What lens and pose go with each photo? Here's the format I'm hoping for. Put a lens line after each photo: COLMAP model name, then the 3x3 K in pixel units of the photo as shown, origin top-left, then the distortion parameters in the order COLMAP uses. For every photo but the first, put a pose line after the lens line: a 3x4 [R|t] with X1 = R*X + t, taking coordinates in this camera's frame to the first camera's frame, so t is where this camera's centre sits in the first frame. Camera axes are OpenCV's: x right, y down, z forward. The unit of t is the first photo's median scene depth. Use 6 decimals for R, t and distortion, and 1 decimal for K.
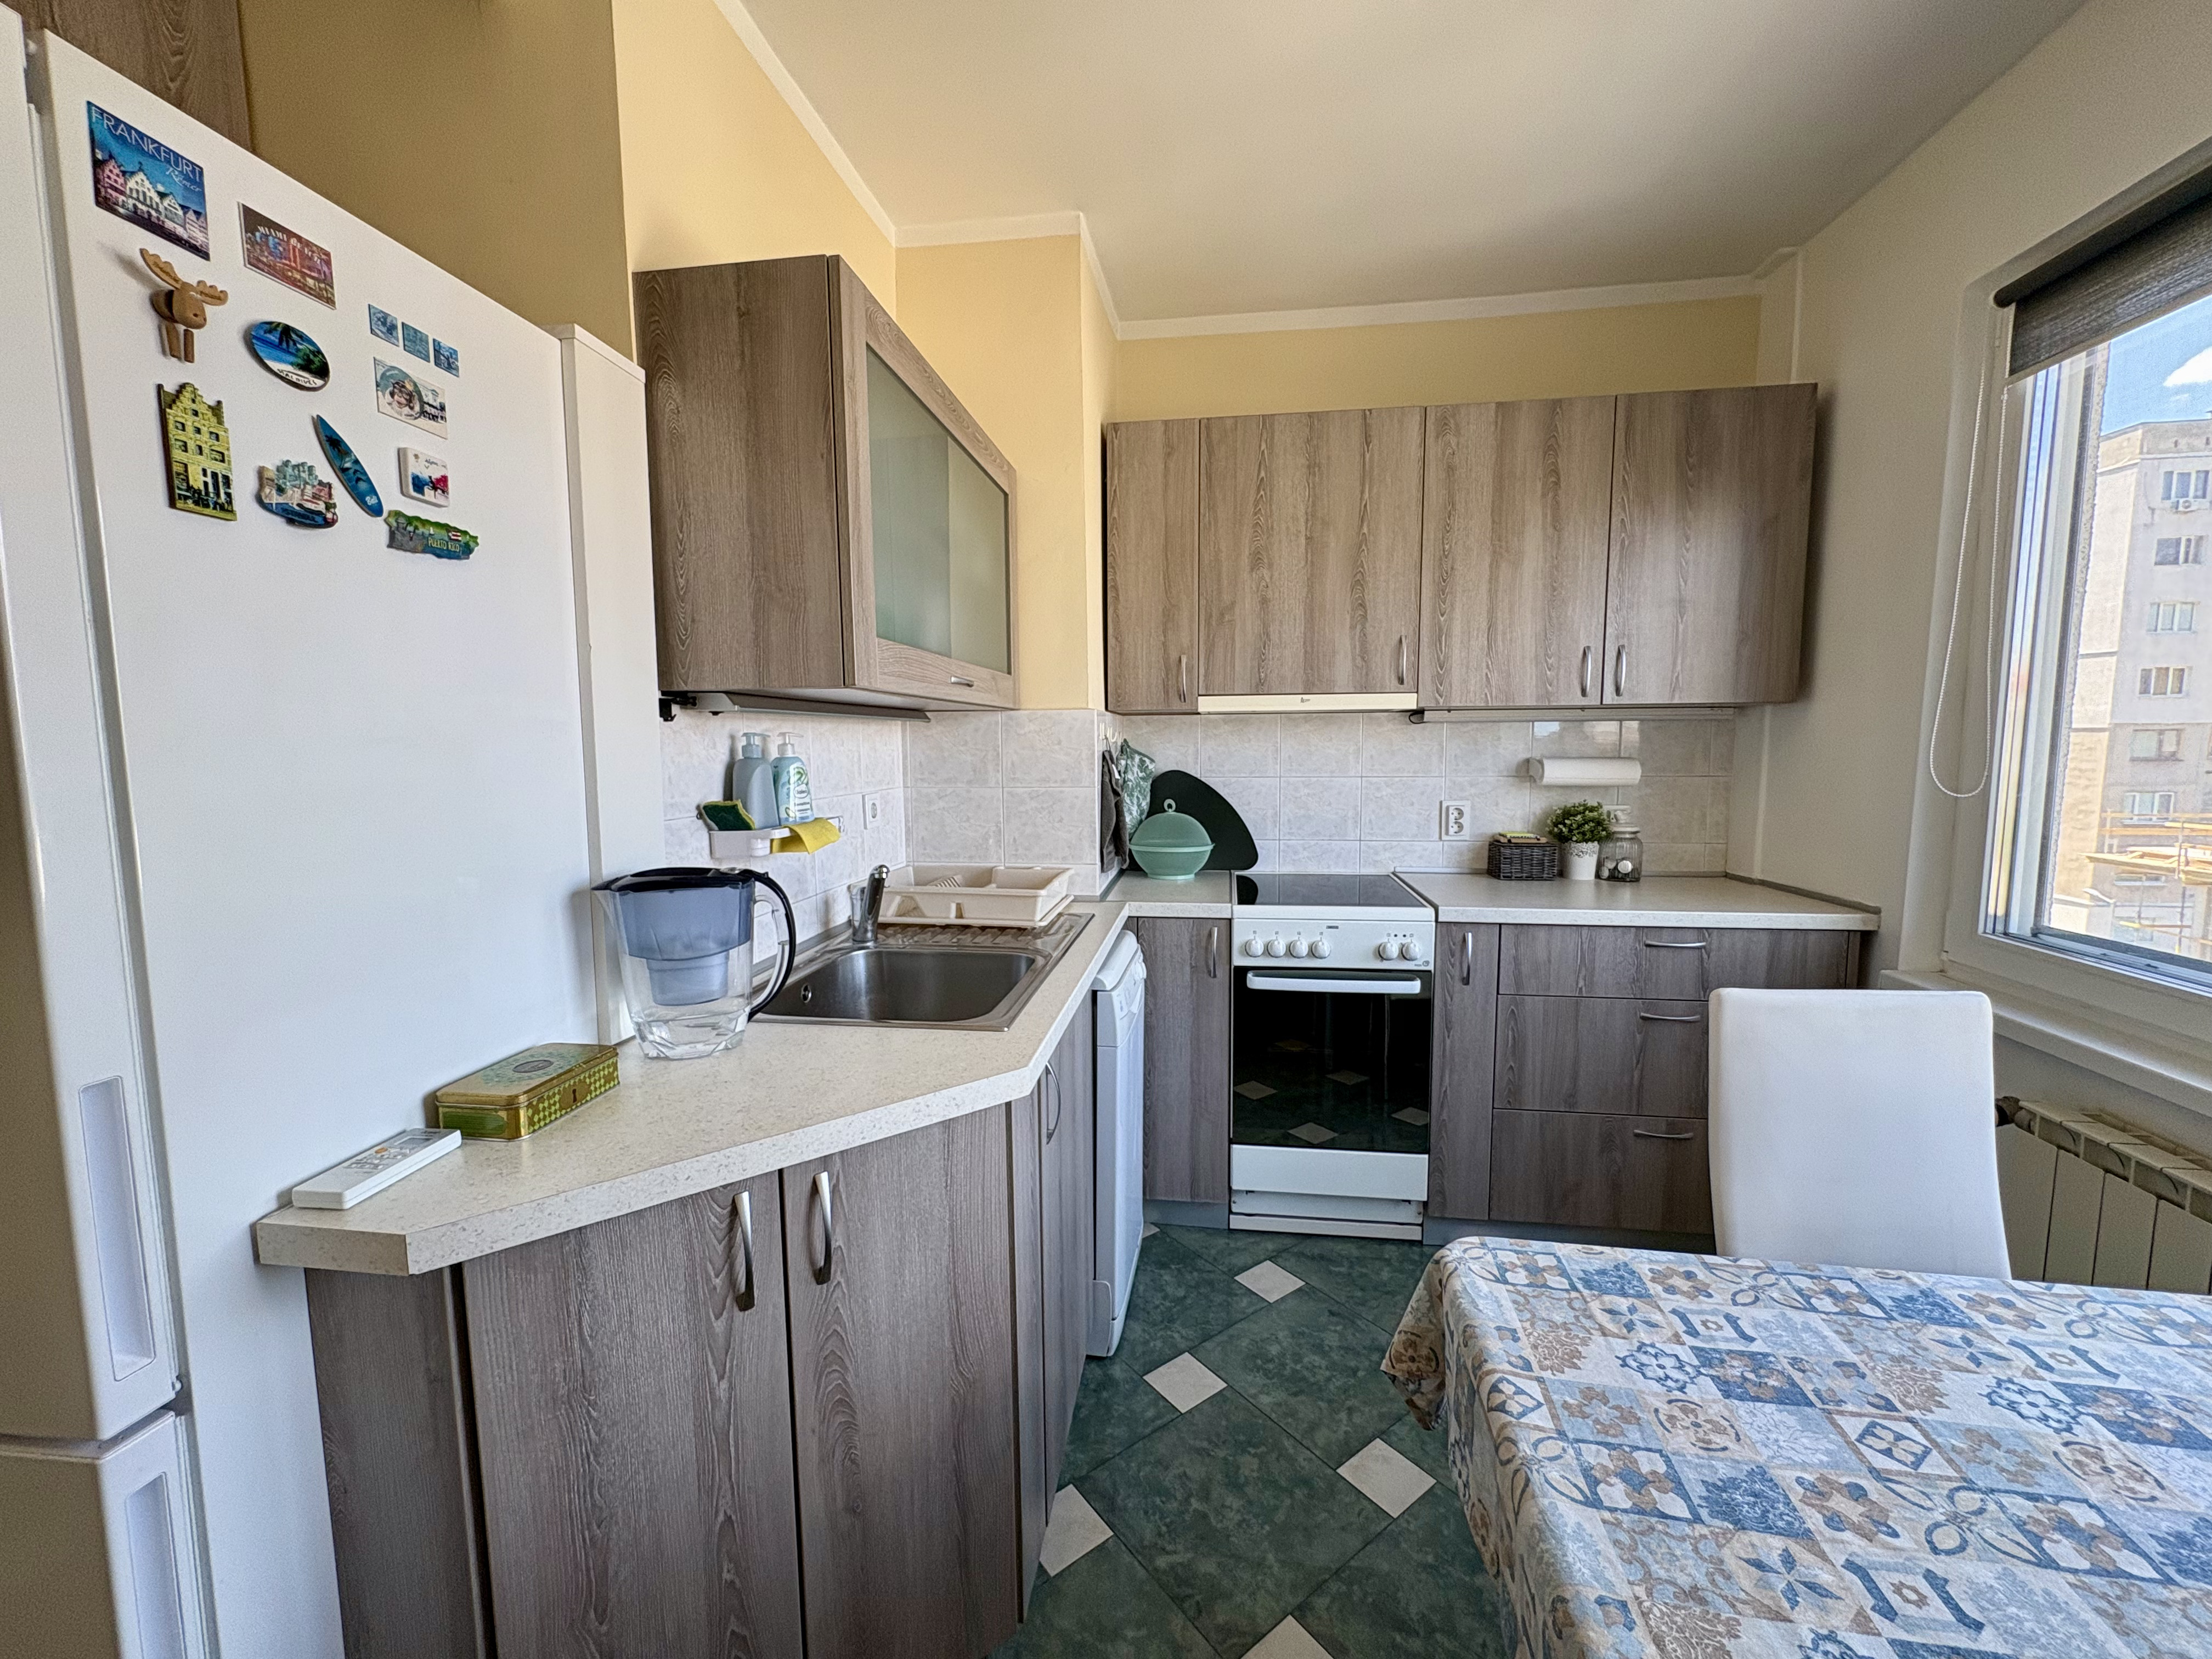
lens RADIAL K [[883.2, 0, 1102.5], [0, 883.2, 830.9], [0, 0, 1]] dist [0.000058, 0.000514]
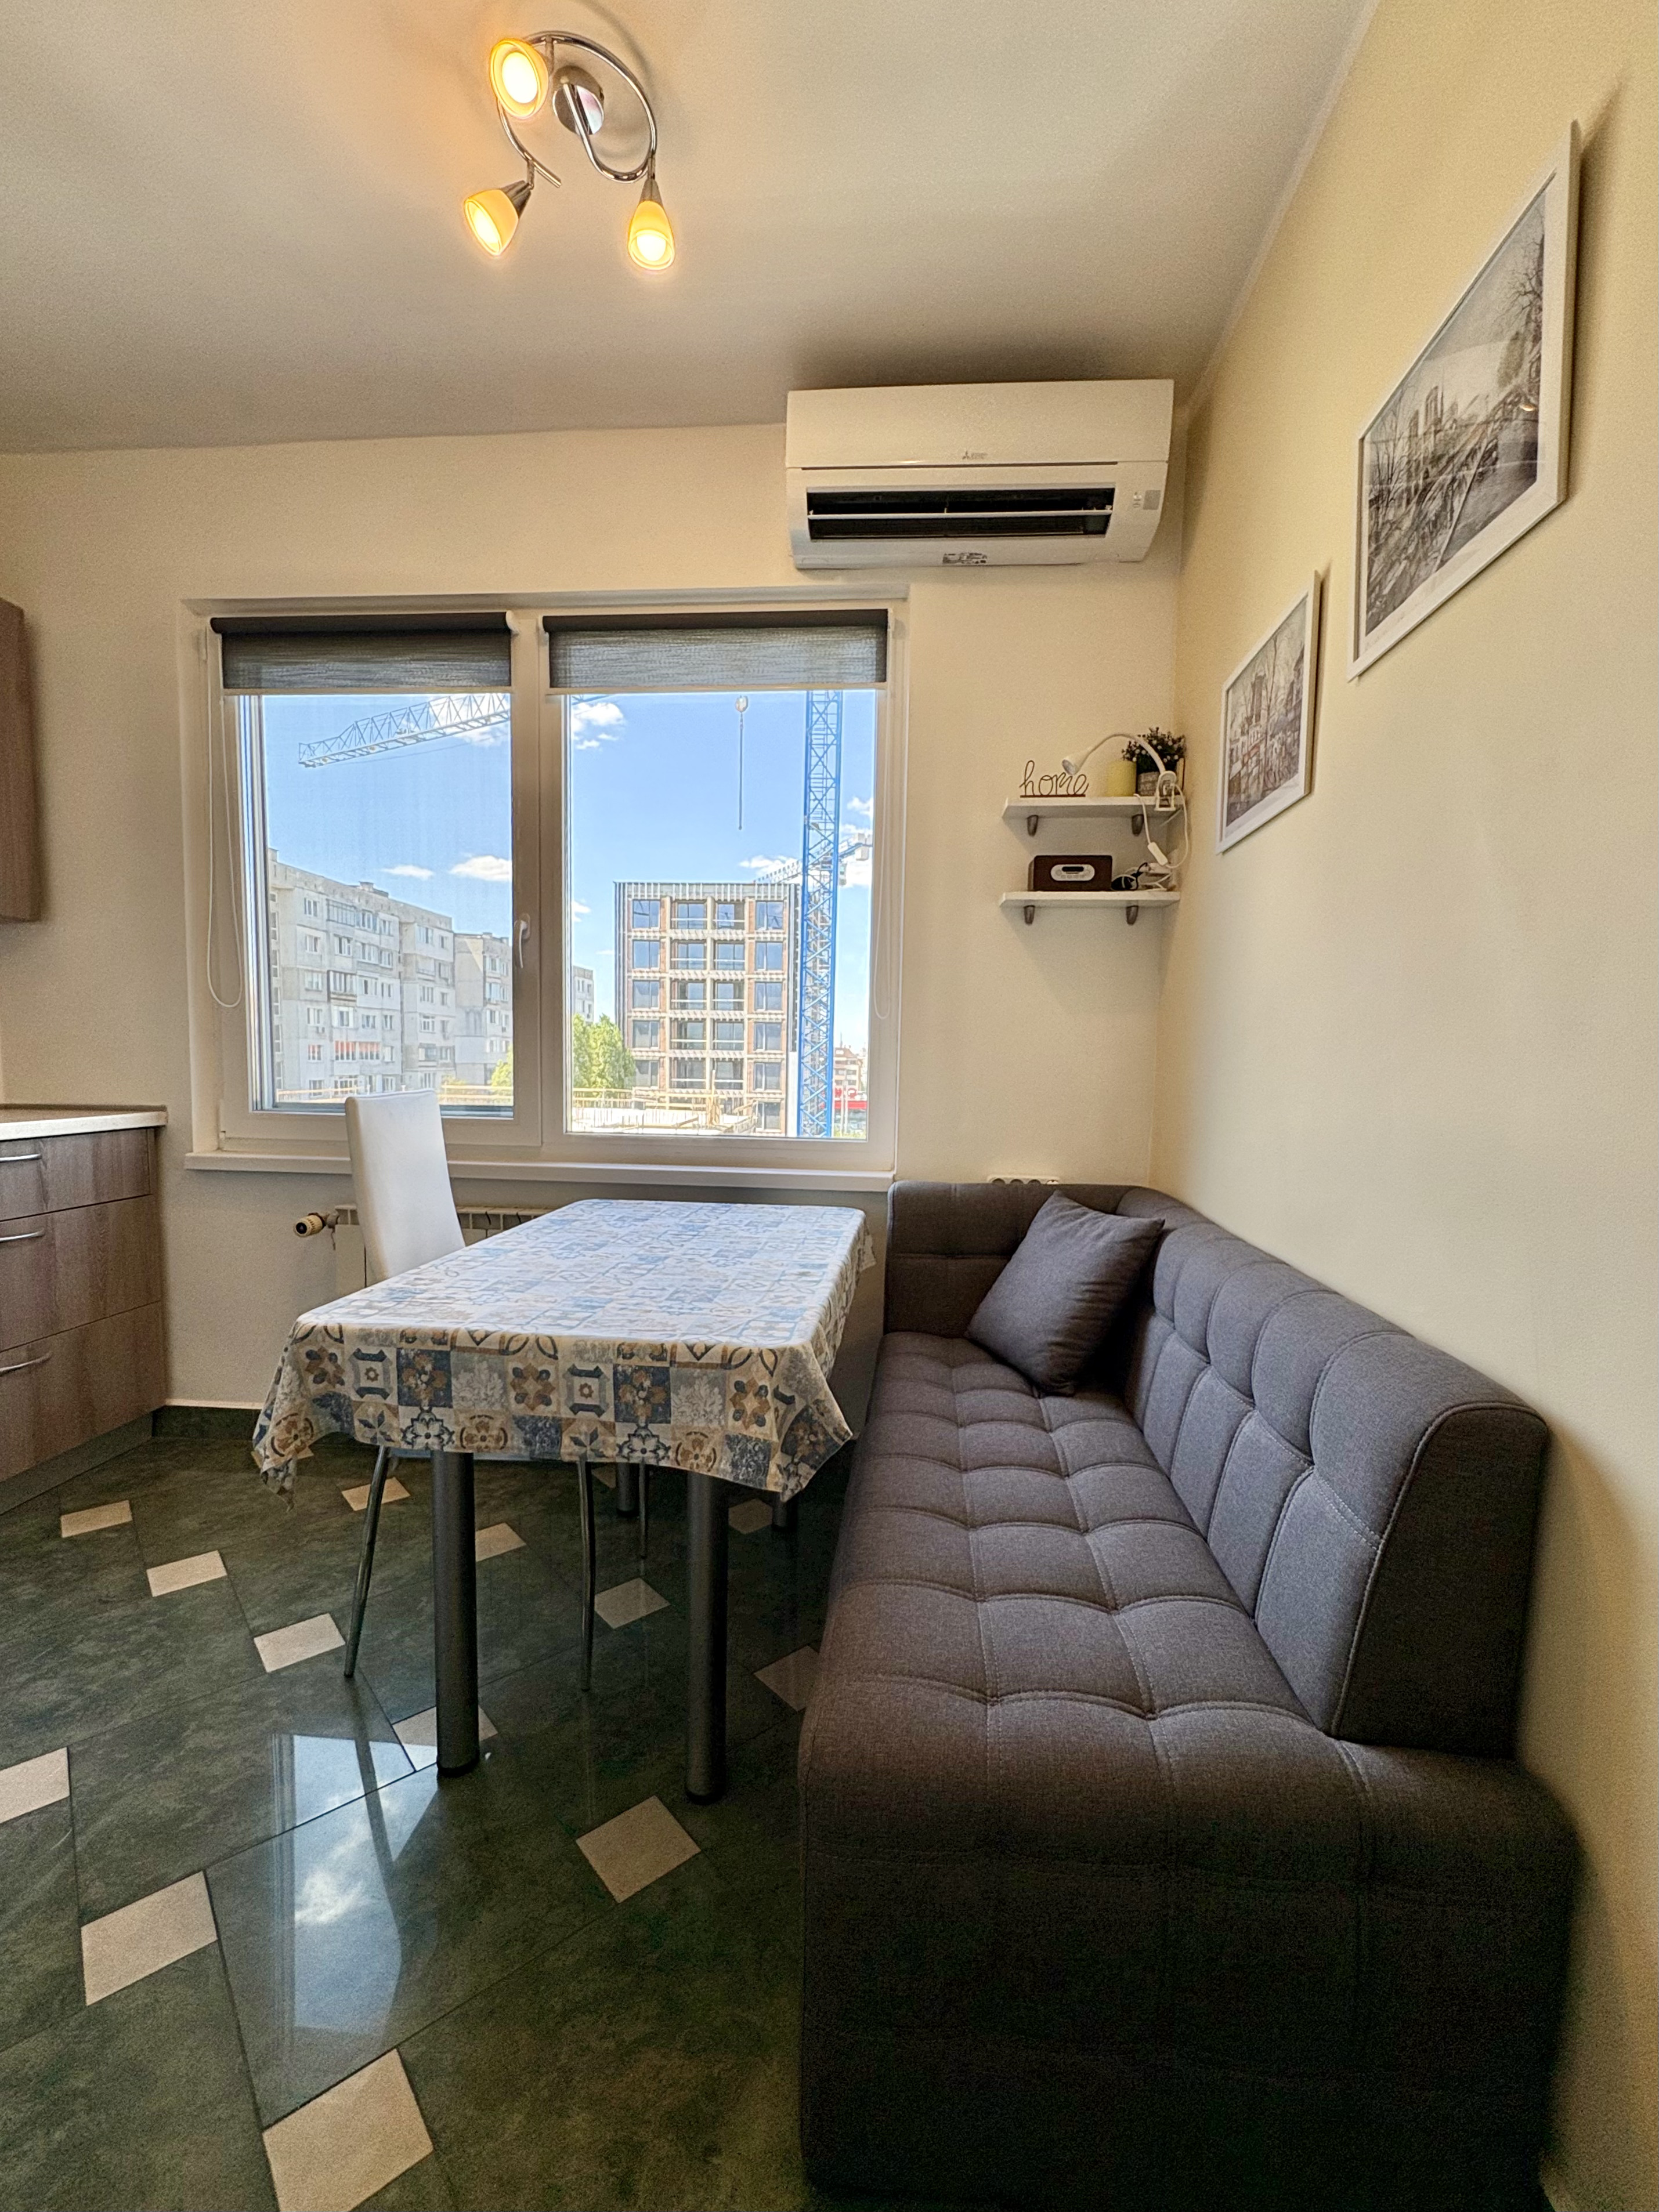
lens RADIAL K [[935.3, 0, 834.5], [0, 935.3, 1136.1], [0, 0, 1]] dist [-0.000087, 0.000247]
pose [[-0.070917, -0.076229, 0.994565, -0.360082], [0.084949, 0.992992, 0.082165, 0.086875], [-0.993858, 0.090314, -0.063944, 0.171673]]
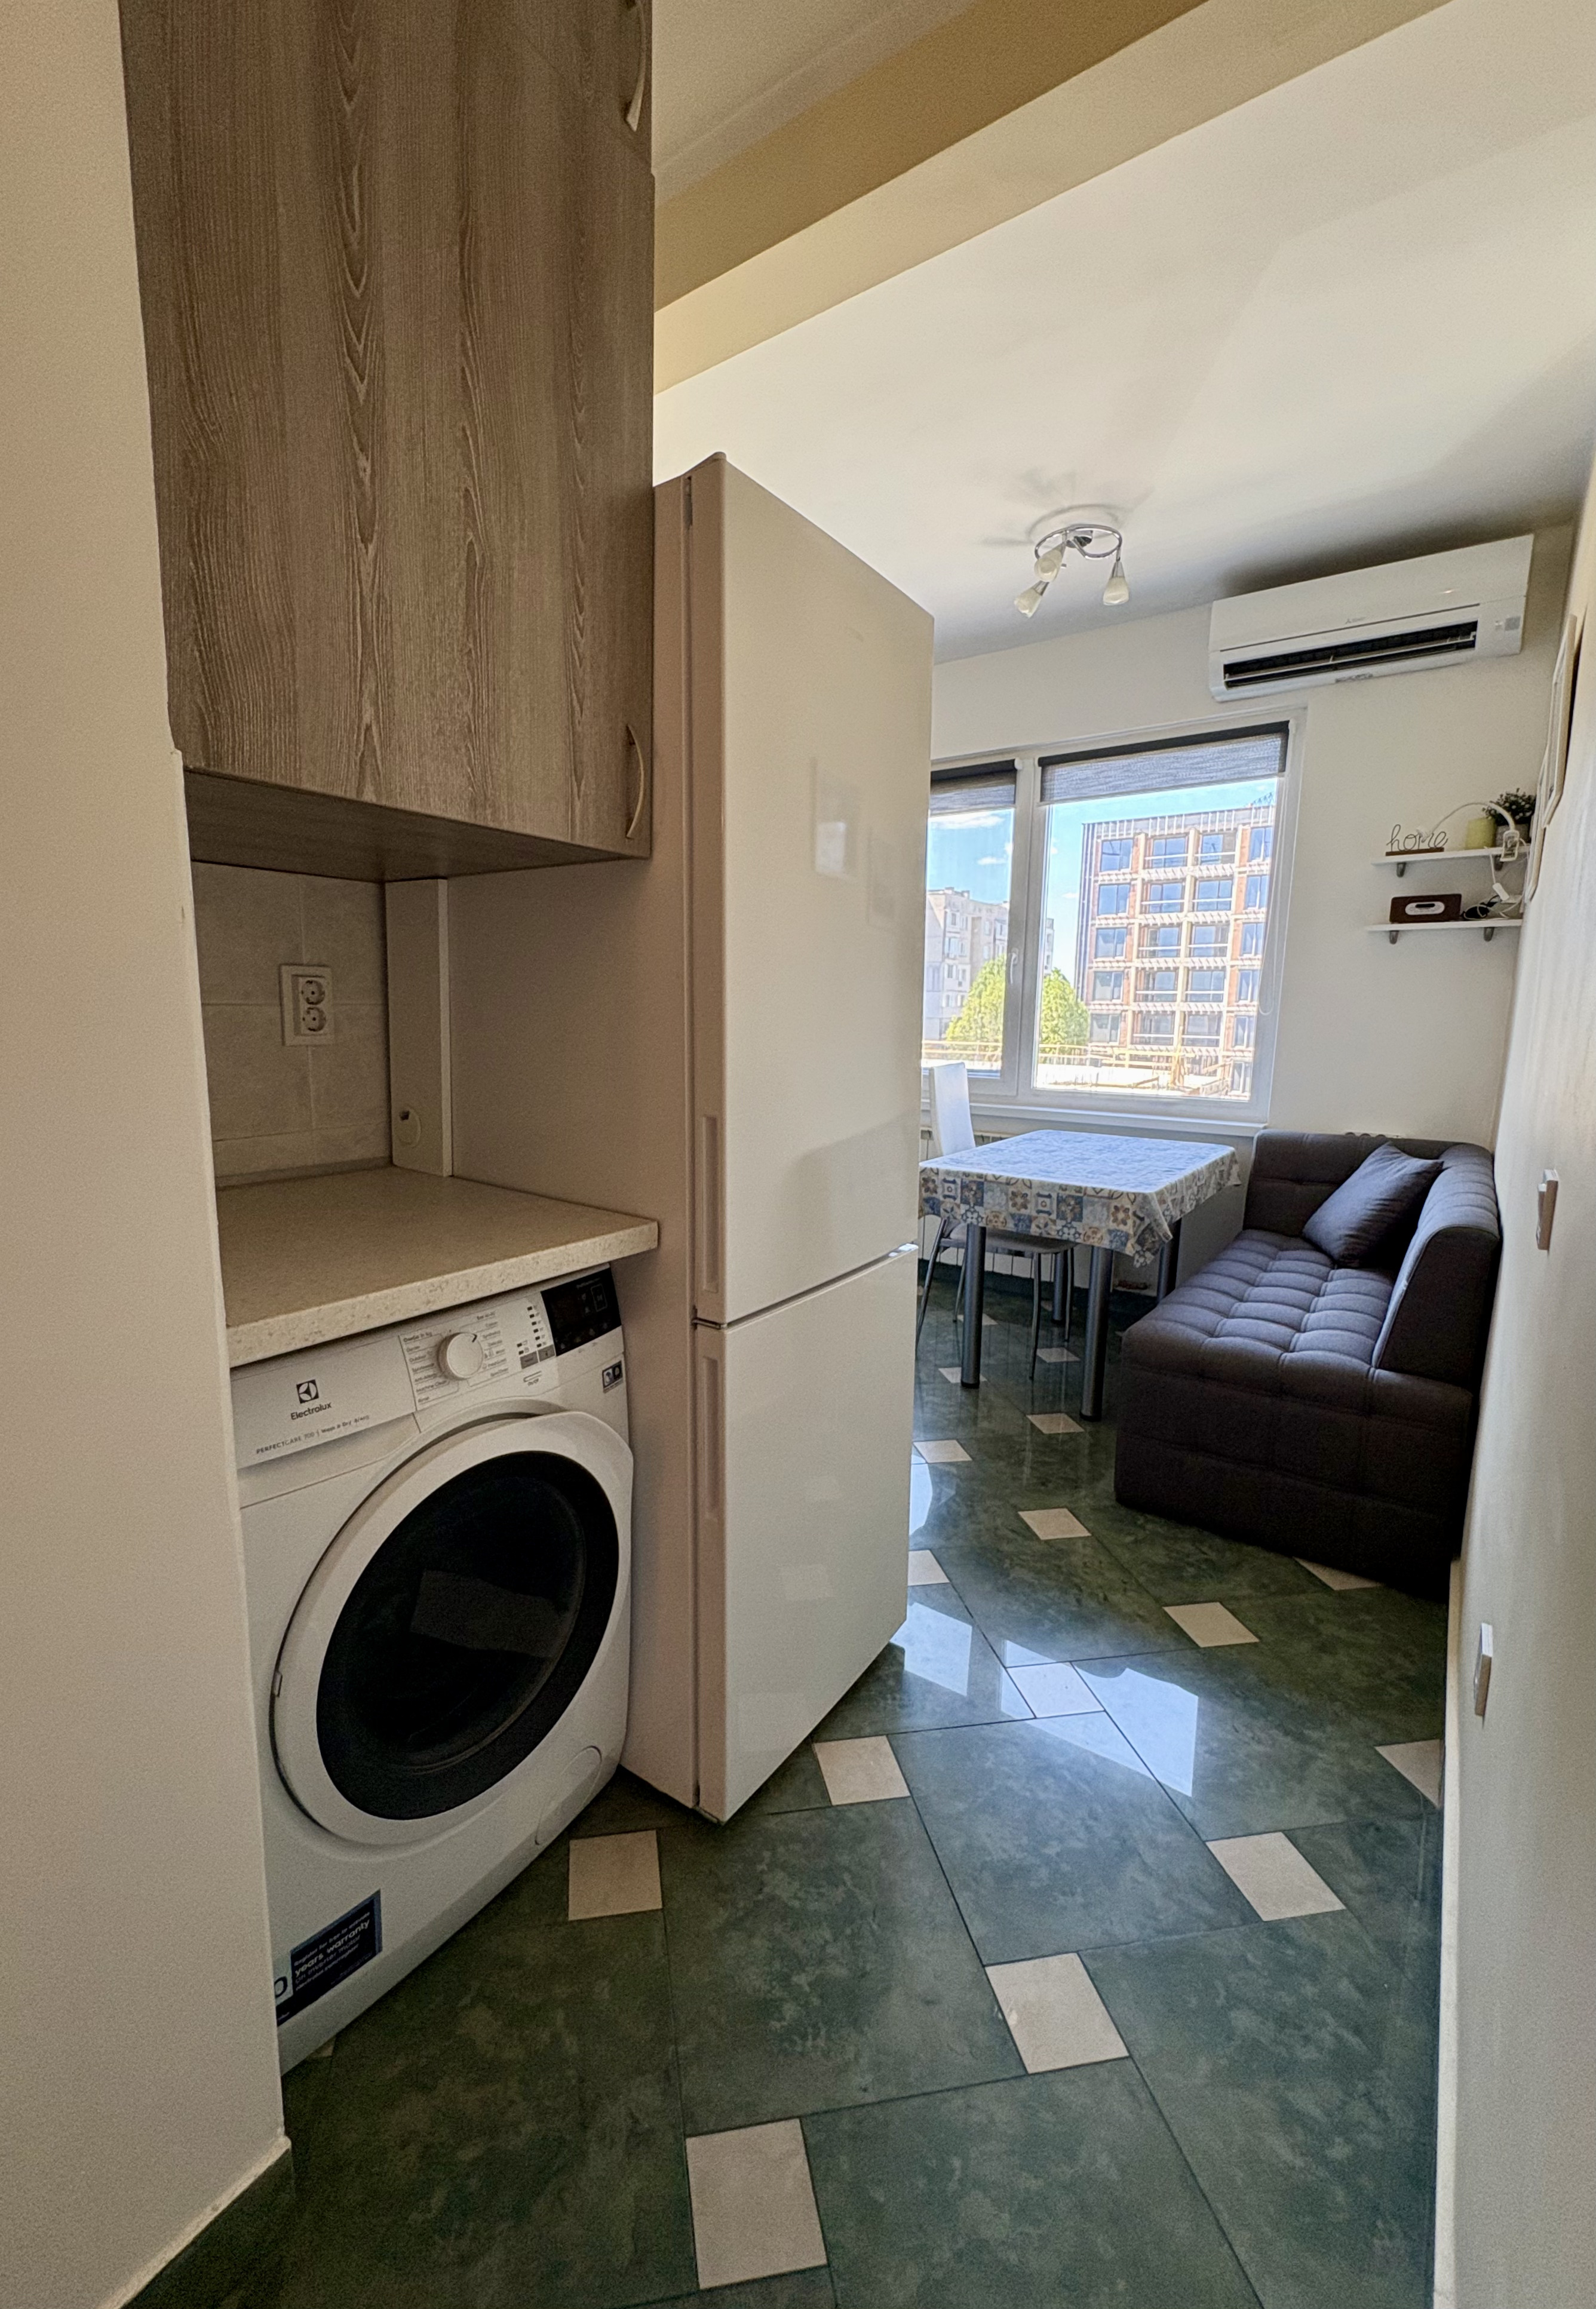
lens RADIAL K [[969.0, 0, 727.9], [0, 969.0, 1152.6], [0, 0, 1]] dist [-0.001040, -0.000195]
pose [[0.476853, -0.122647, 0.870384, -1.042031], [0.079102, 0.992187, 0.096473, 0.049900], [-0.875416, 0.022846, 0.482830, 0.054580]]
